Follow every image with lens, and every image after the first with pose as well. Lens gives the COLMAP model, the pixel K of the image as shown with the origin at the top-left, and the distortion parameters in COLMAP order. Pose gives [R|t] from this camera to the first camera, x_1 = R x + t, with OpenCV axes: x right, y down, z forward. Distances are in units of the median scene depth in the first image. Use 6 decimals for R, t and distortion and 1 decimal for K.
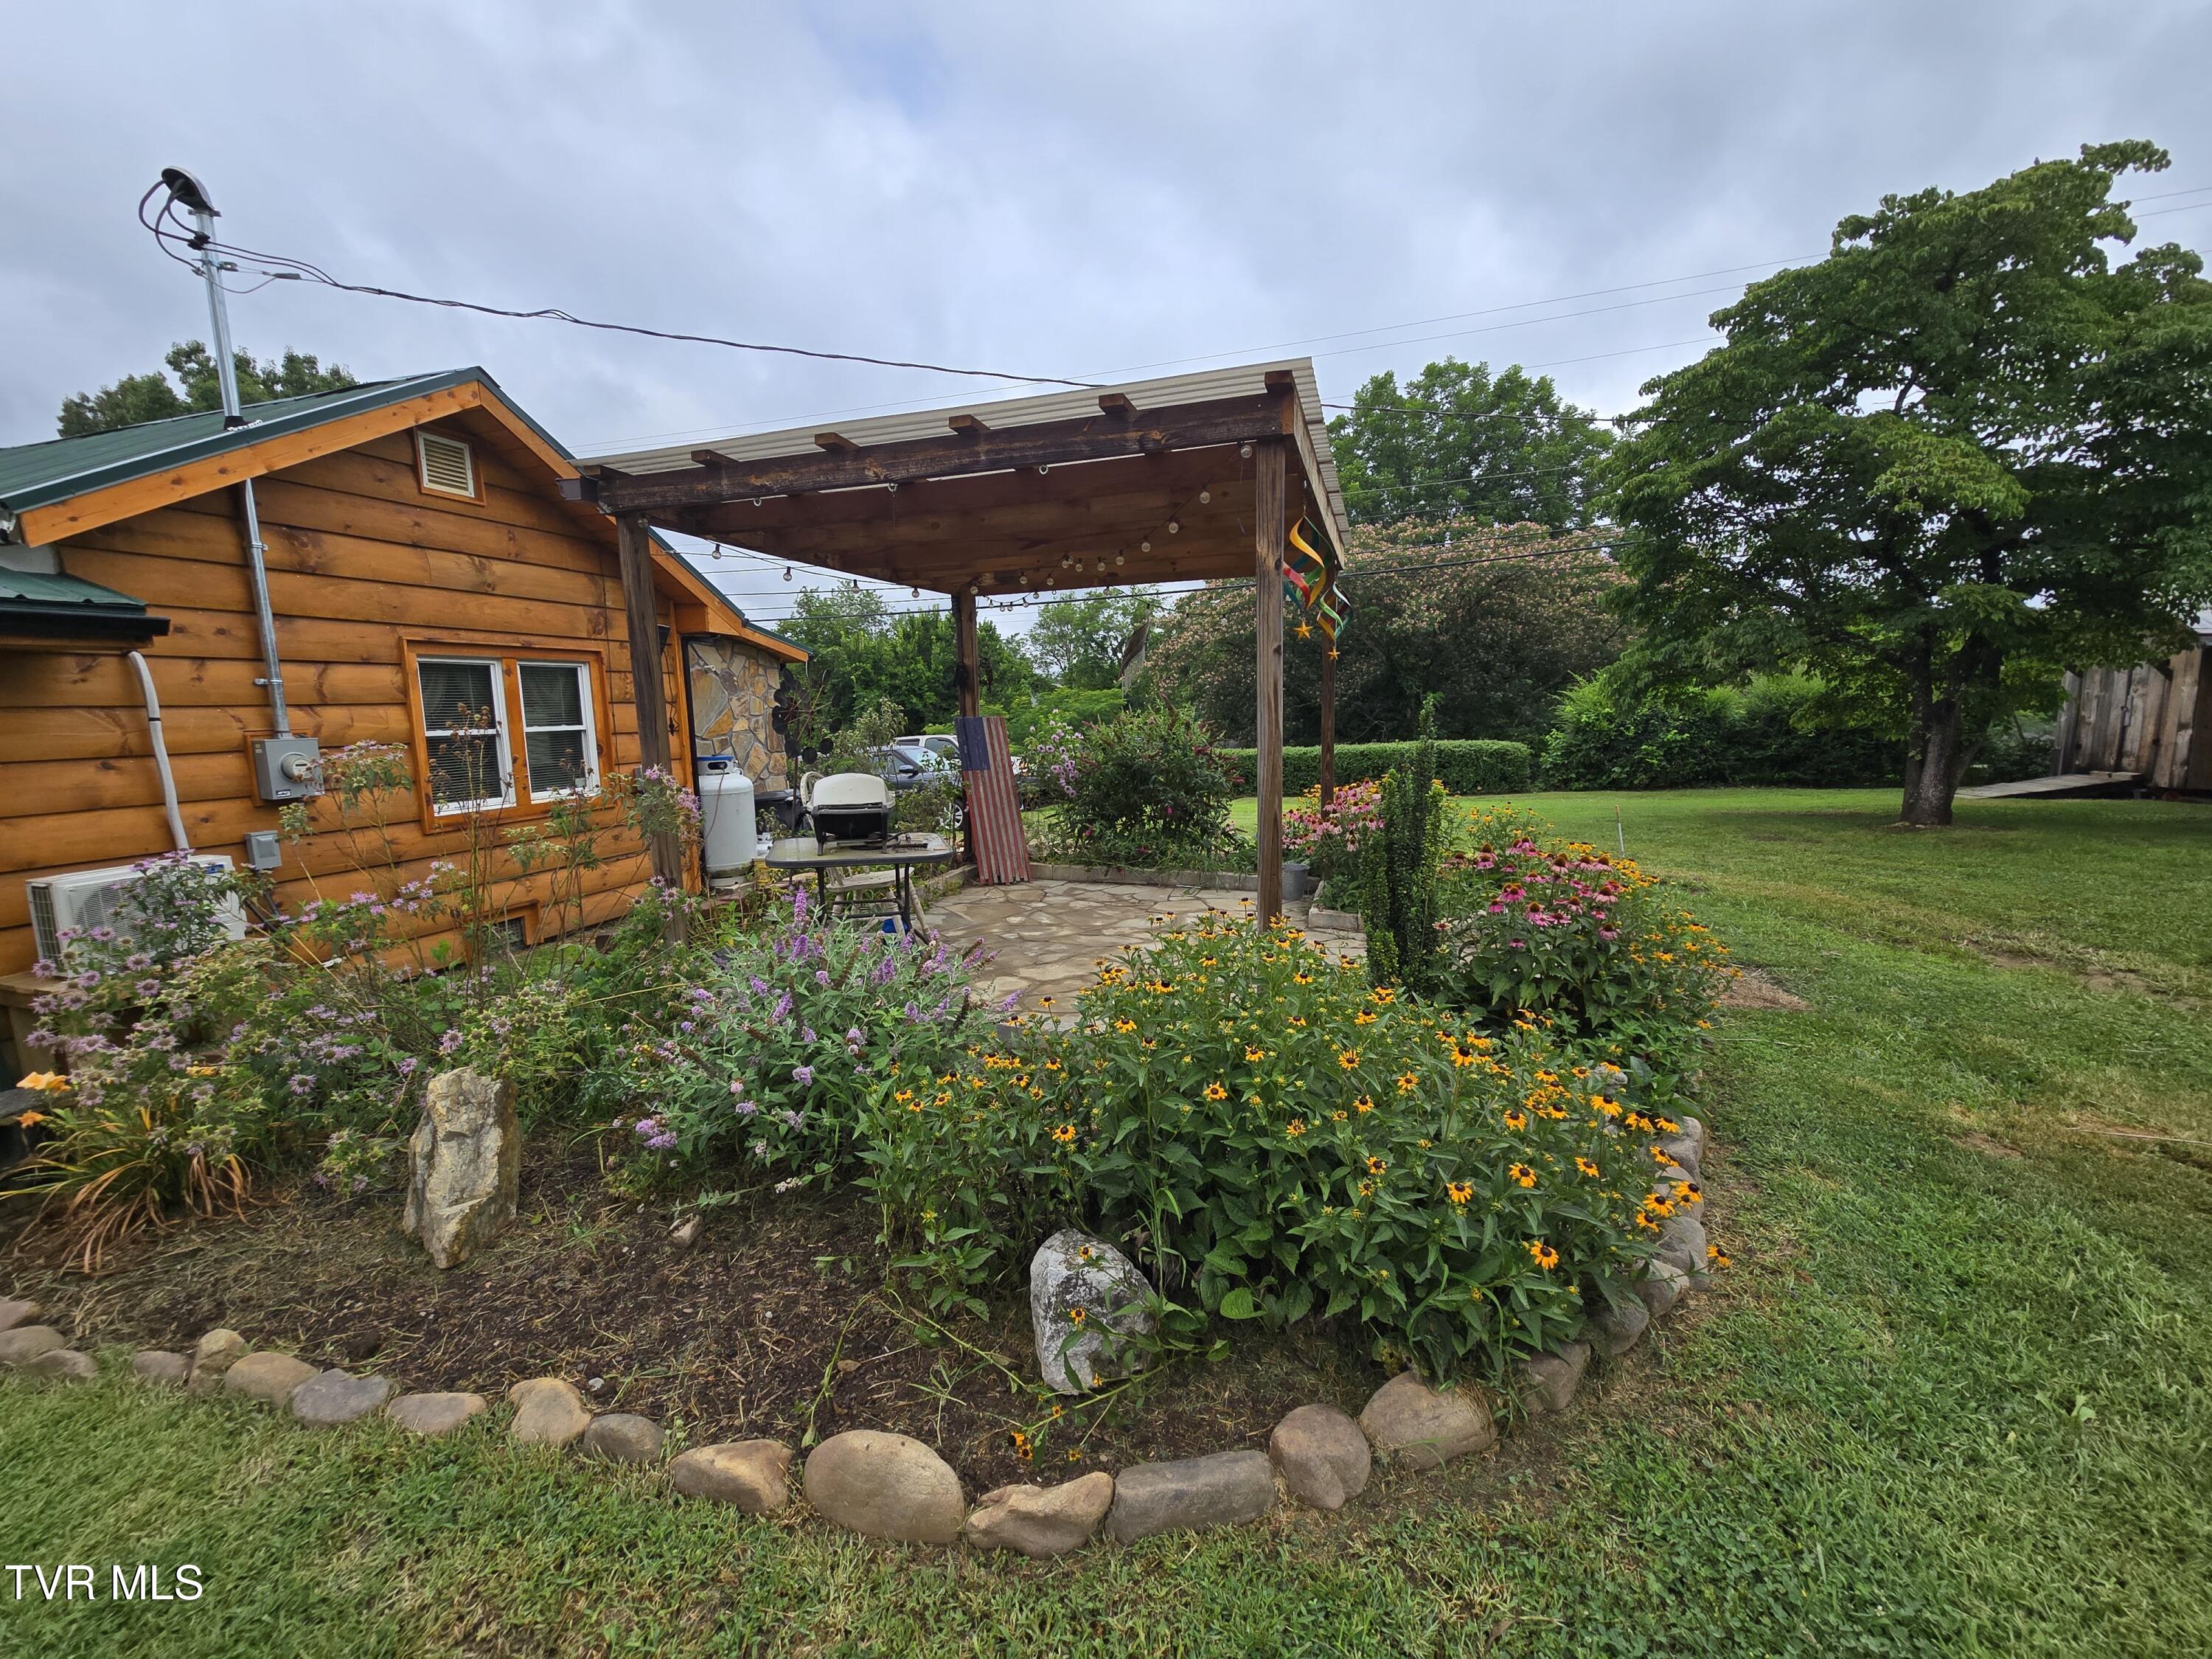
lens RADIAL K [[907.1, 0, 1104.8], [0, 907.1, 837.5], [0, 0, 1]] dist [-0.002723, 0.002655]
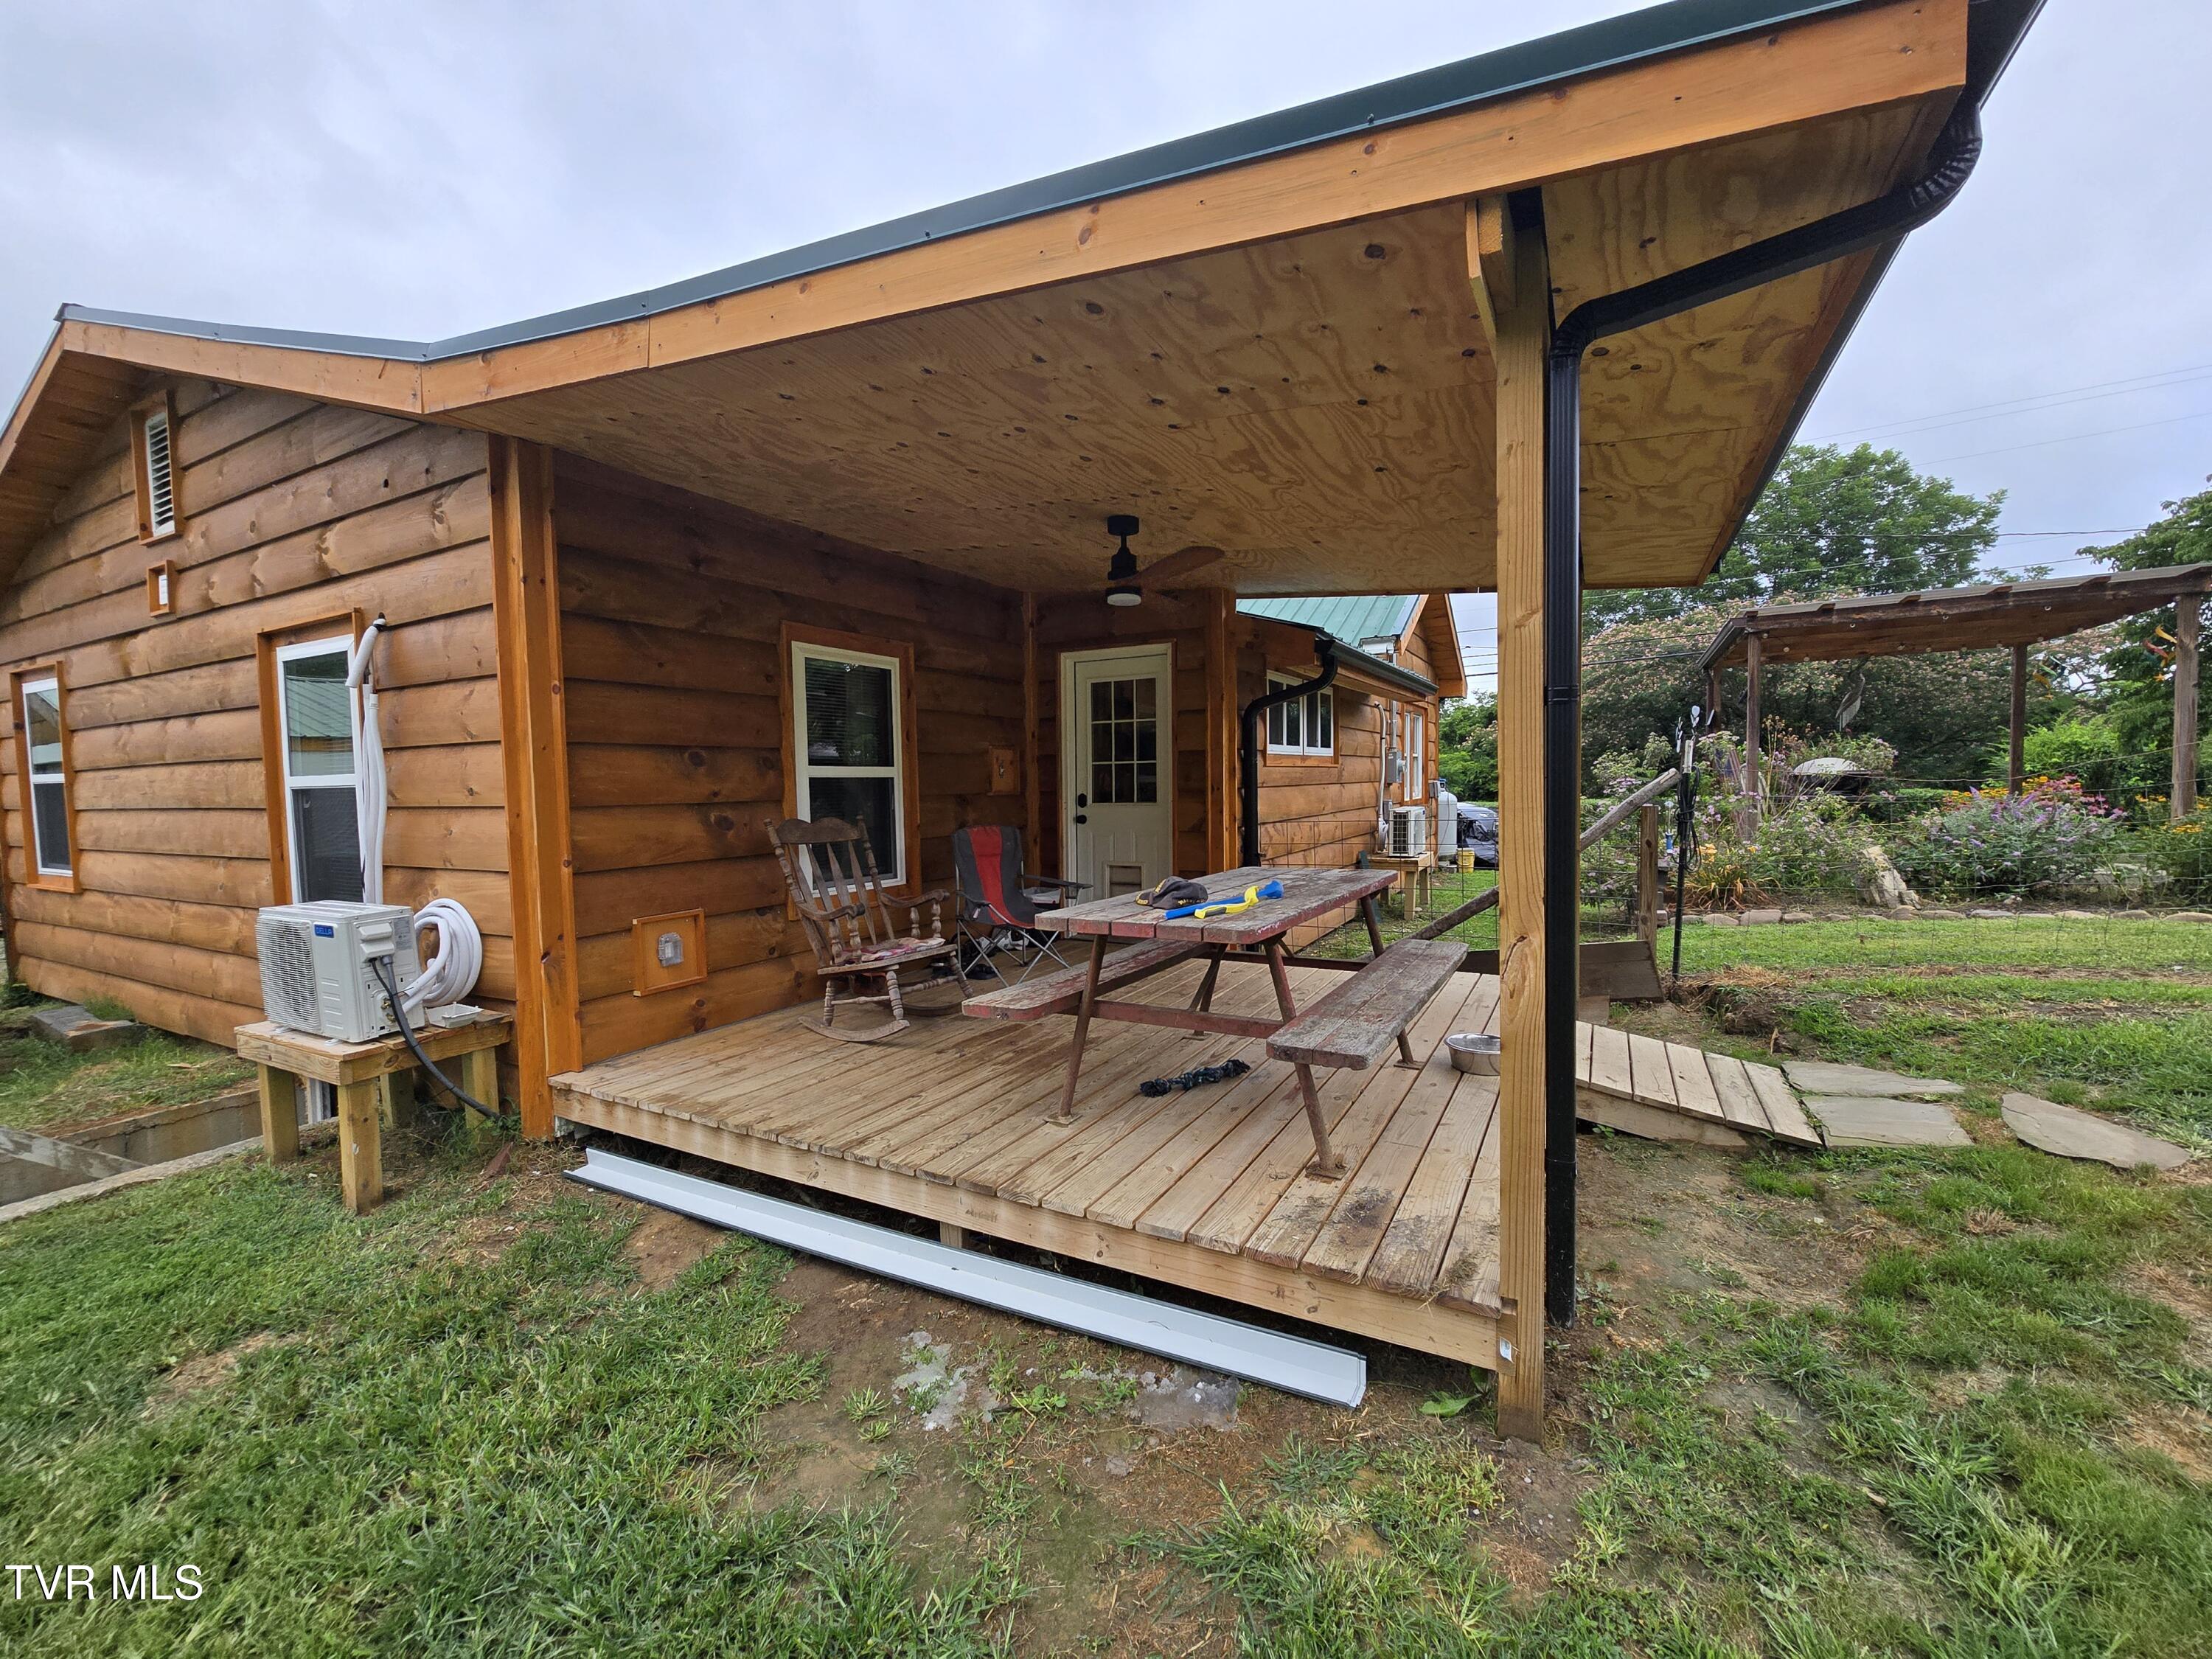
lens RADIAL K [[907.1, 0, 1104.1], [0, 907.1, 830.8], [0, 0, 1]] dist [-0.002723, 0.002655]
pose [[0.978833, 0.013382, -0.204225, -1.270652], [-0.031195, 0.995956, -0.084254, 0.272273], [0.202271, 0.088841, 0.975292, -1.078223]]
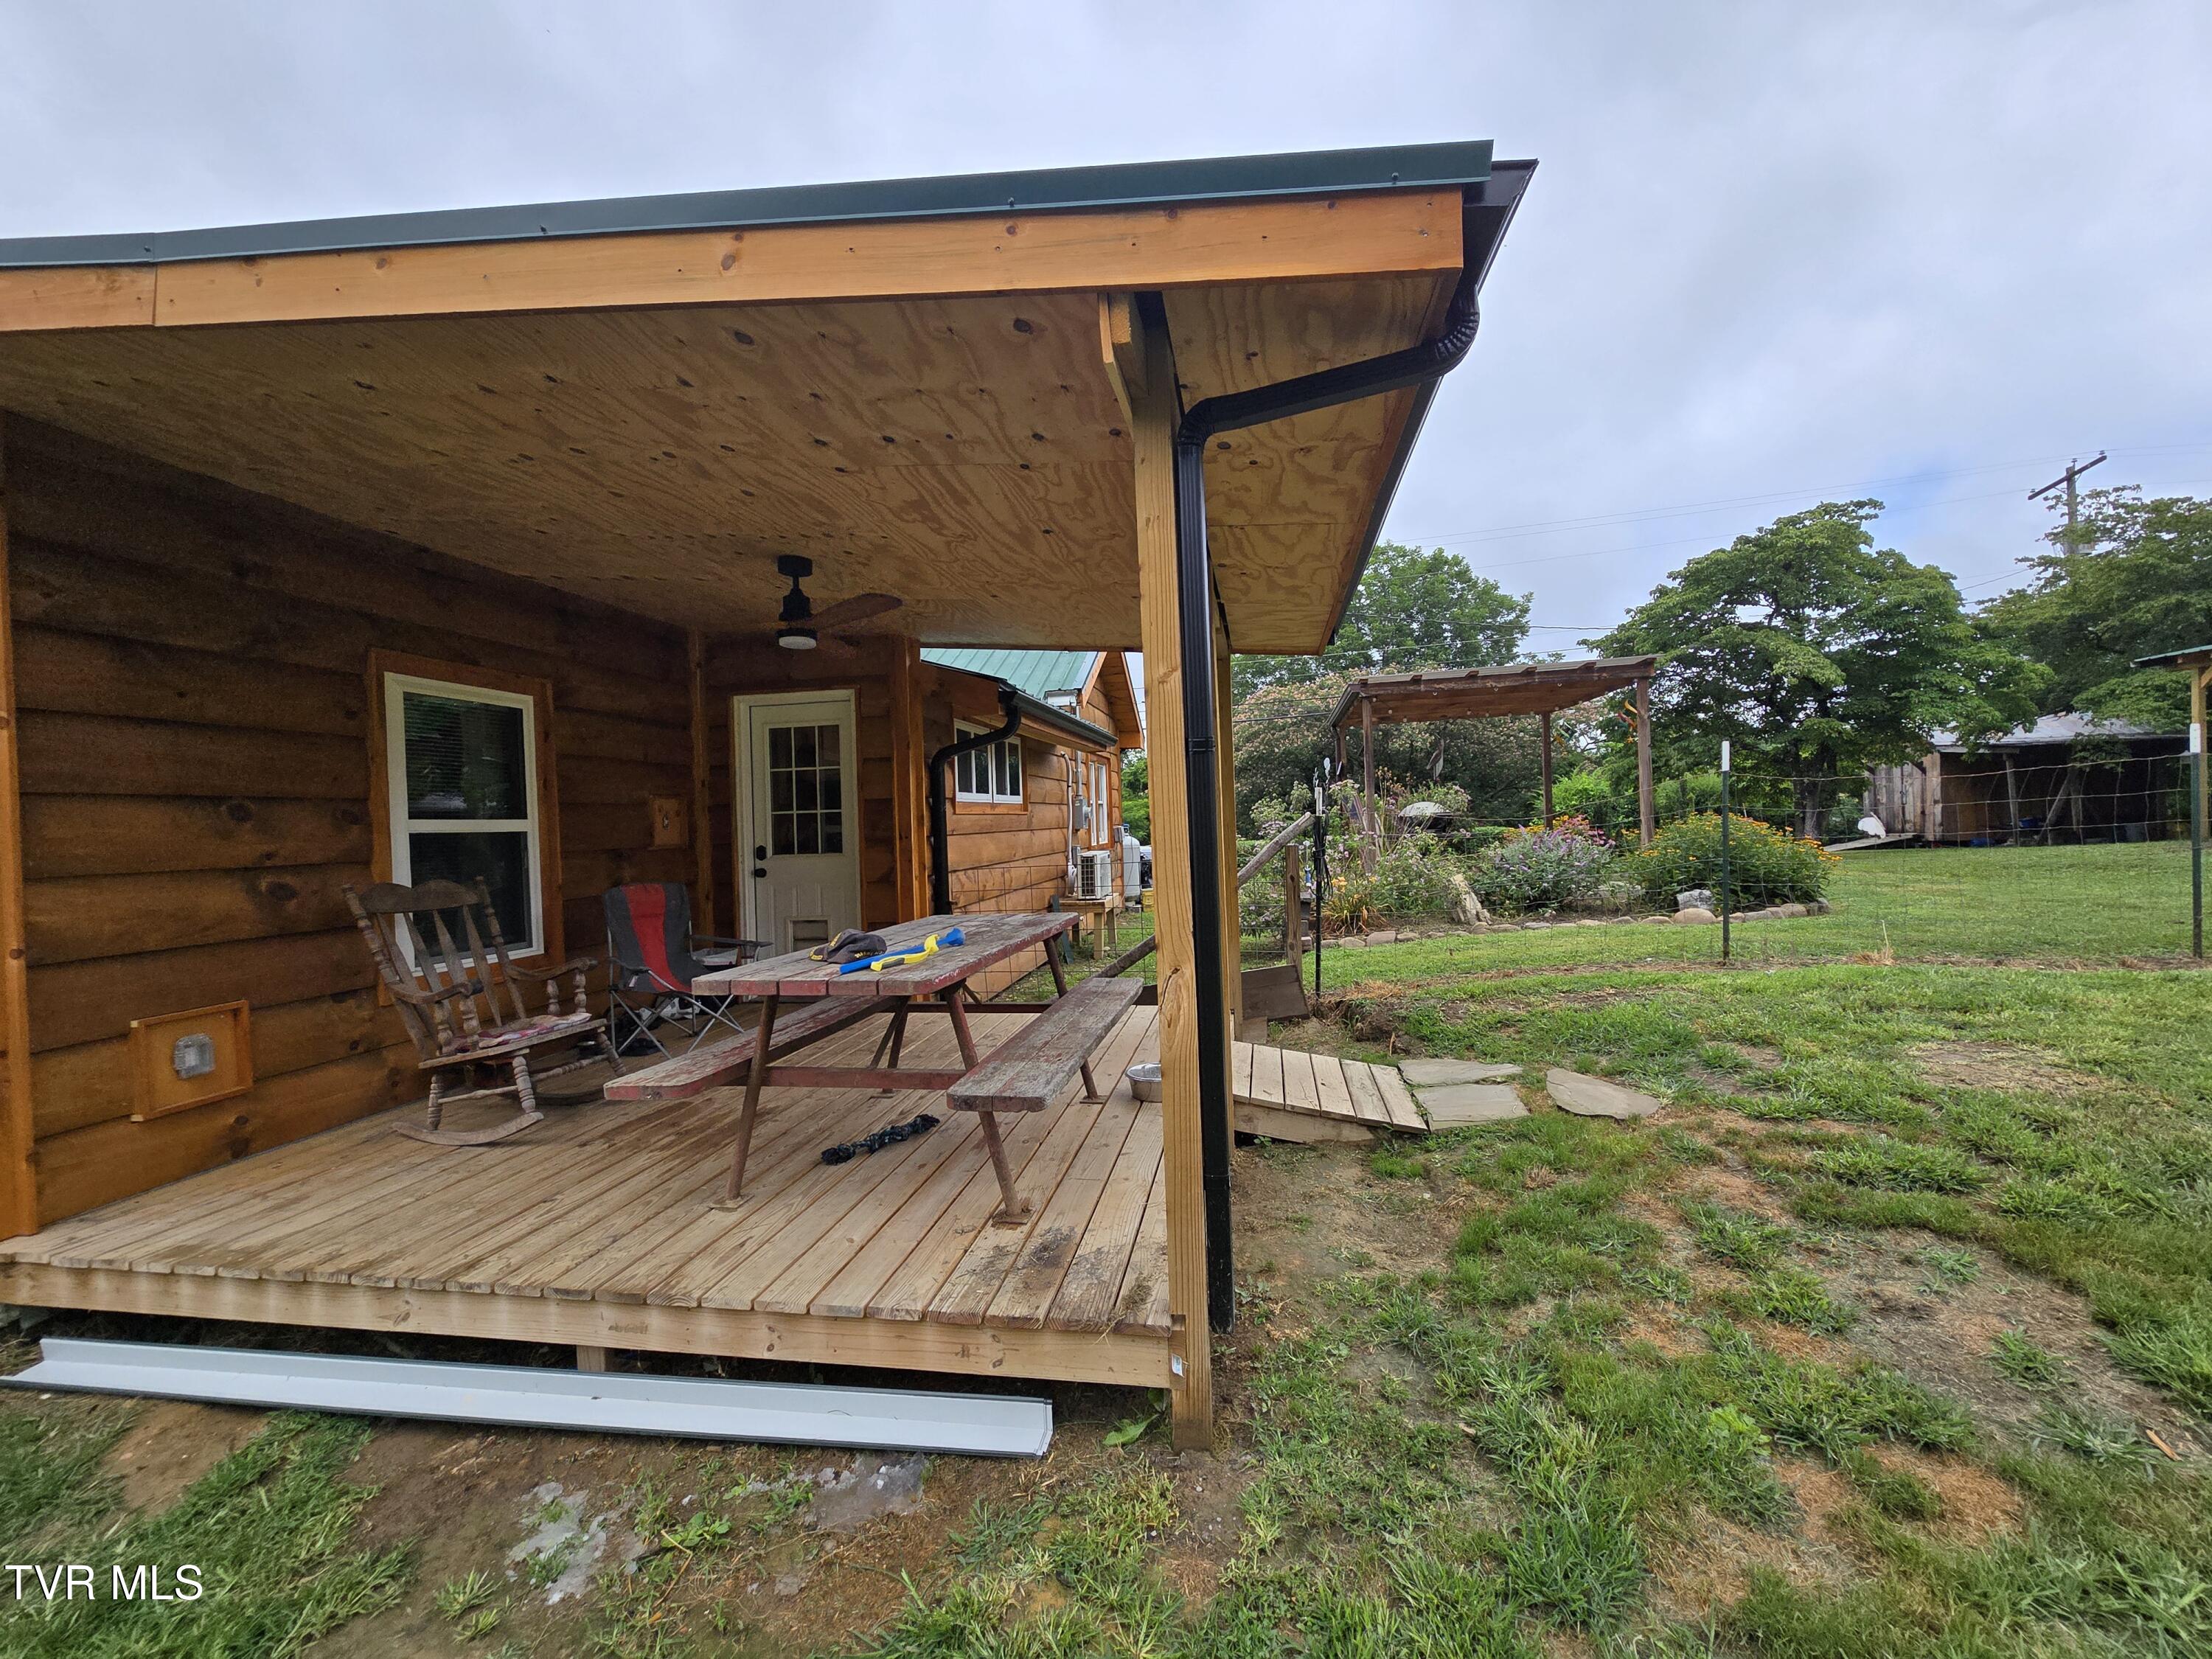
lens RADIAL K [[907.1, 0, 1100.4], [0, 907.1, 832.9], [0, 0, 1]] dist [-0.002723, 0.002655]
pose [[0.992981, -0.015397, 0.117272, -1.256196], [0.031311, 0.990337, -0.135098, 0.272693], [-0.114058, 0.137822, 0.983868, -1.074380]]
